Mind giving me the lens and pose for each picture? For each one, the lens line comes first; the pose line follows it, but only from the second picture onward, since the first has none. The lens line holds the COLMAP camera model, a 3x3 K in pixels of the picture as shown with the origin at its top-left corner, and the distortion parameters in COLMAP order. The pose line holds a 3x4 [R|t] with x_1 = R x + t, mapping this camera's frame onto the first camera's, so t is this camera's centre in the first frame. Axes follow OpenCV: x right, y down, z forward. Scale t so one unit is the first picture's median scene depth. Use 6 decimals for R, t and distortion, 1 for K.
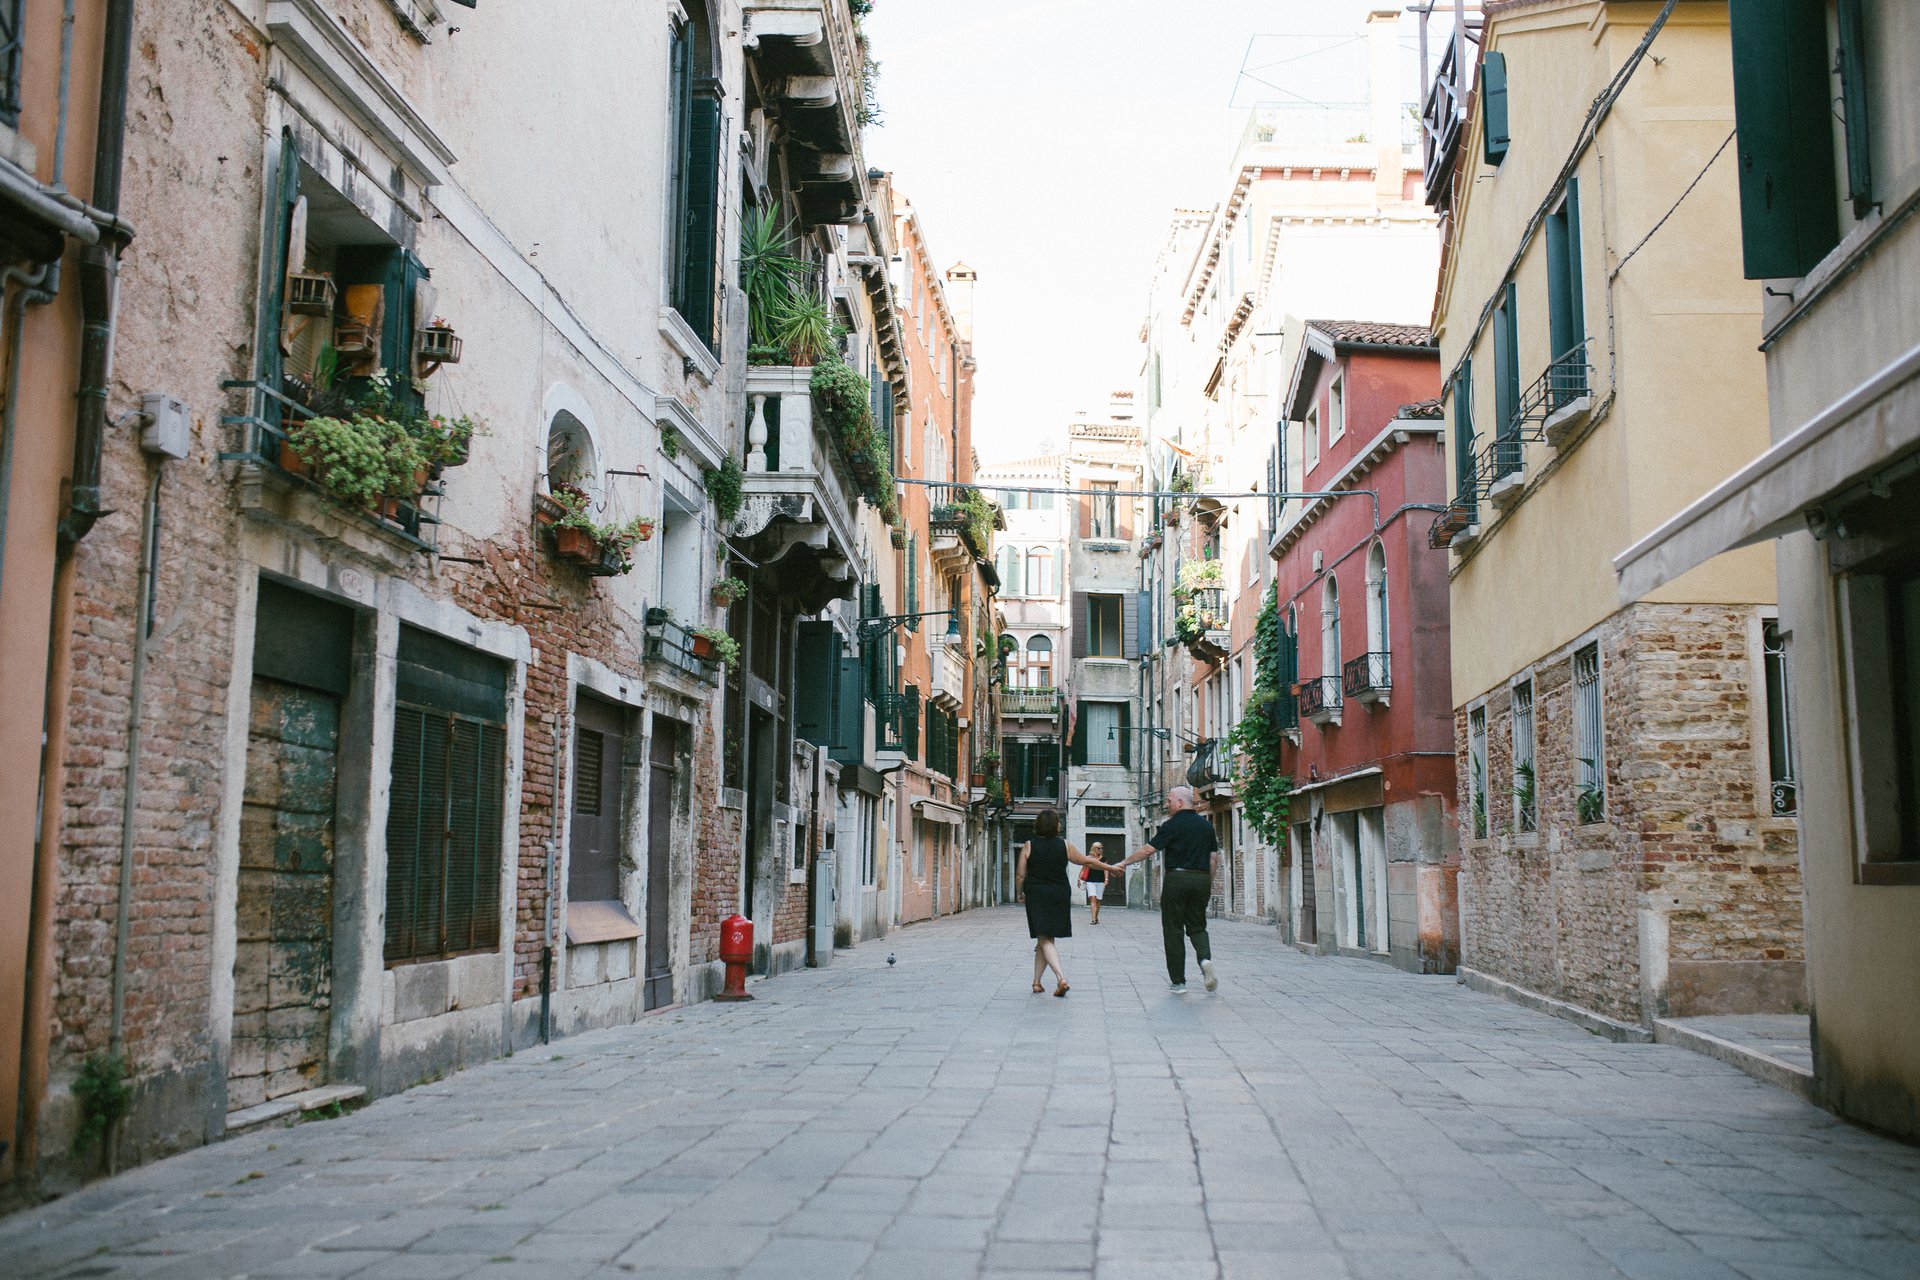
lens RADIAL K [[1824.2, 0, 956.0], [0, 1824.2, 627.5], [0, 0, 1]] dist [-0.068498, 0.106435]
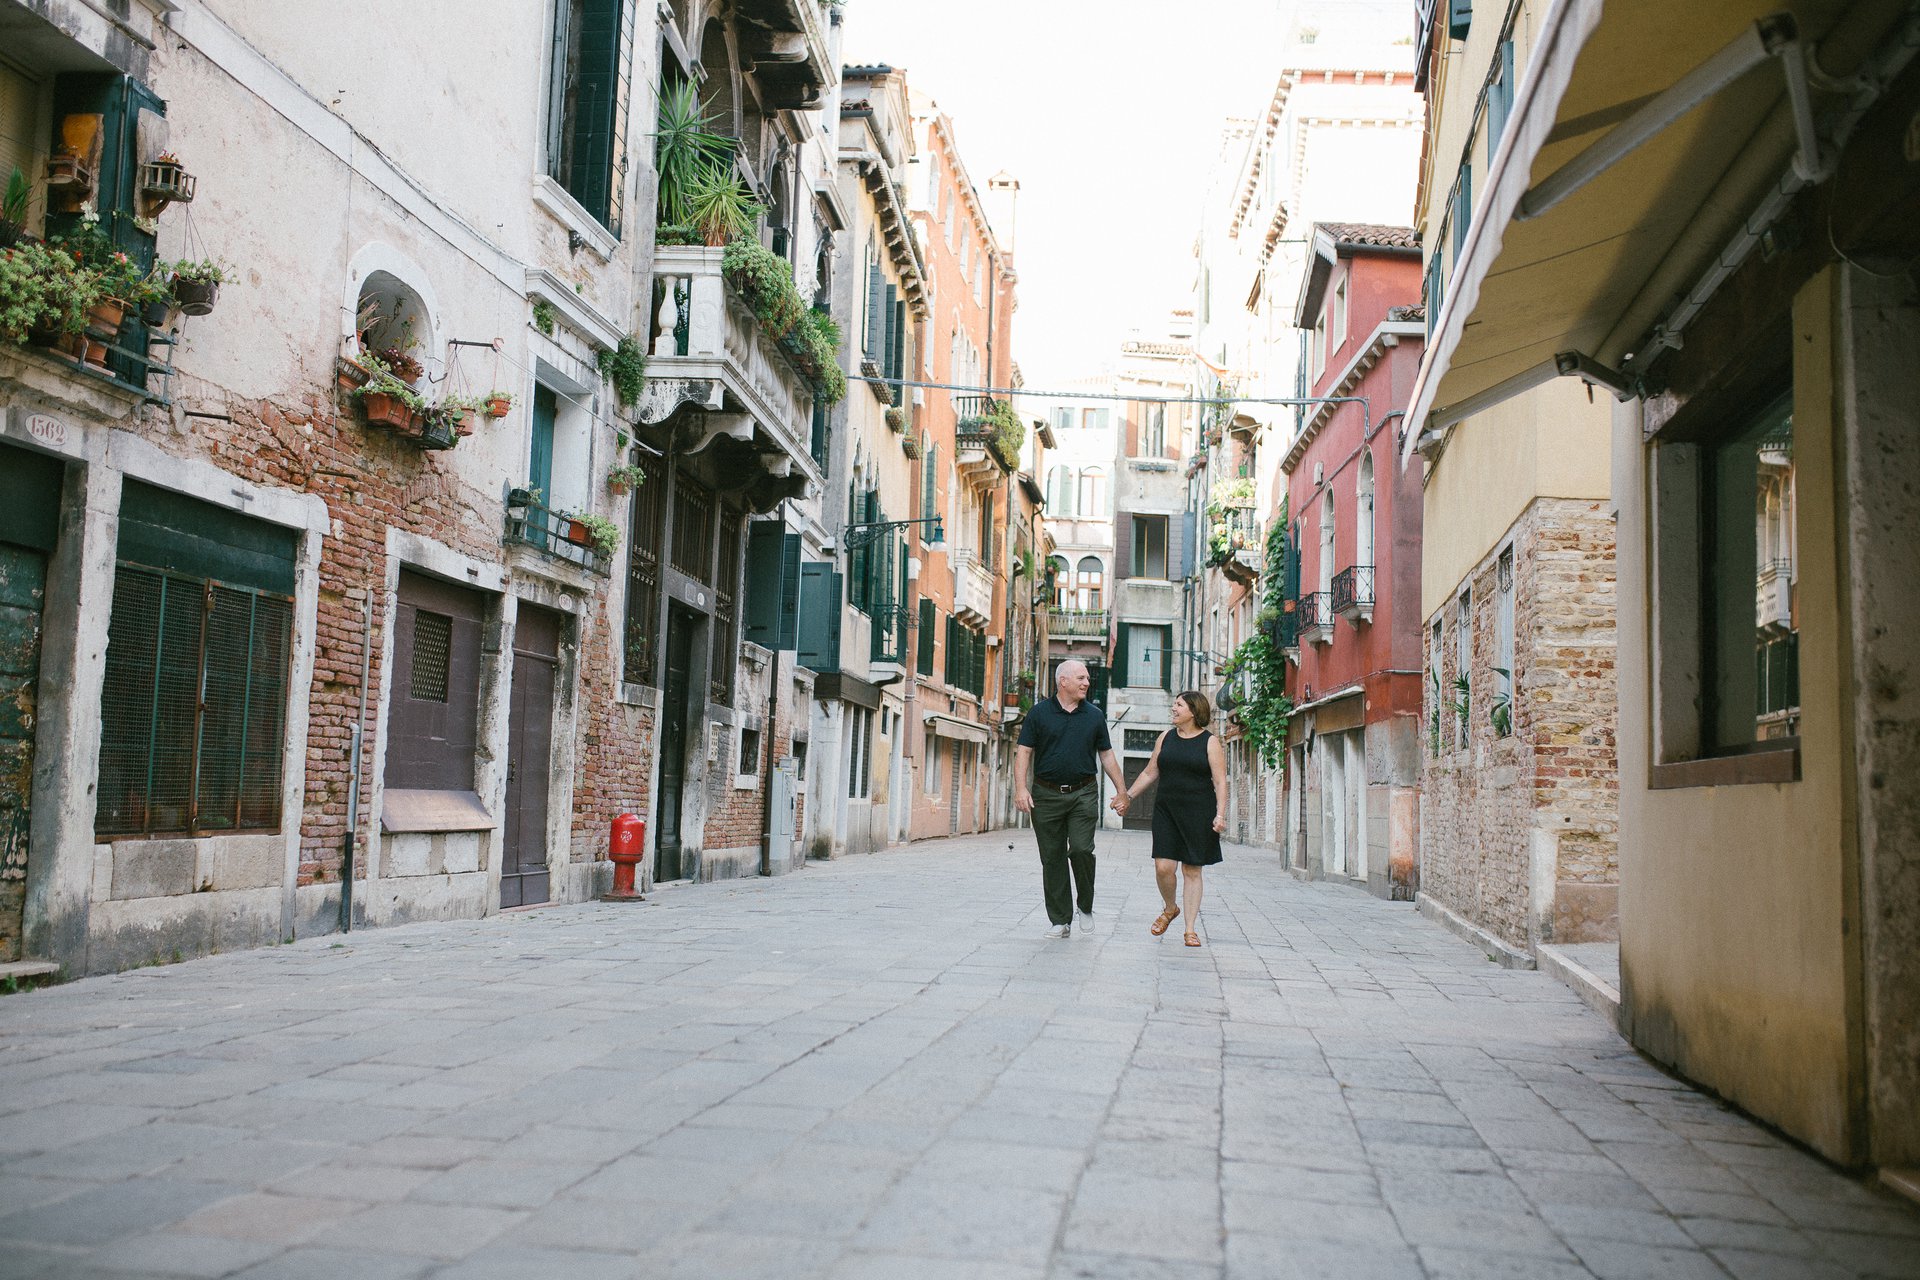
lens RADIAL K [[1824.2, 0, 956.0], [0, 1824.2, 627.5], [0, 0, 1]] dist [-0.068498, 0.106435]
pose [[0.998531, 0.021412, -0.049769, 0.094794], [-0.019387, 0.998978, 0.040820, 0.015441], [0.050592, -0.039795, 0.997926, 0.044681]]
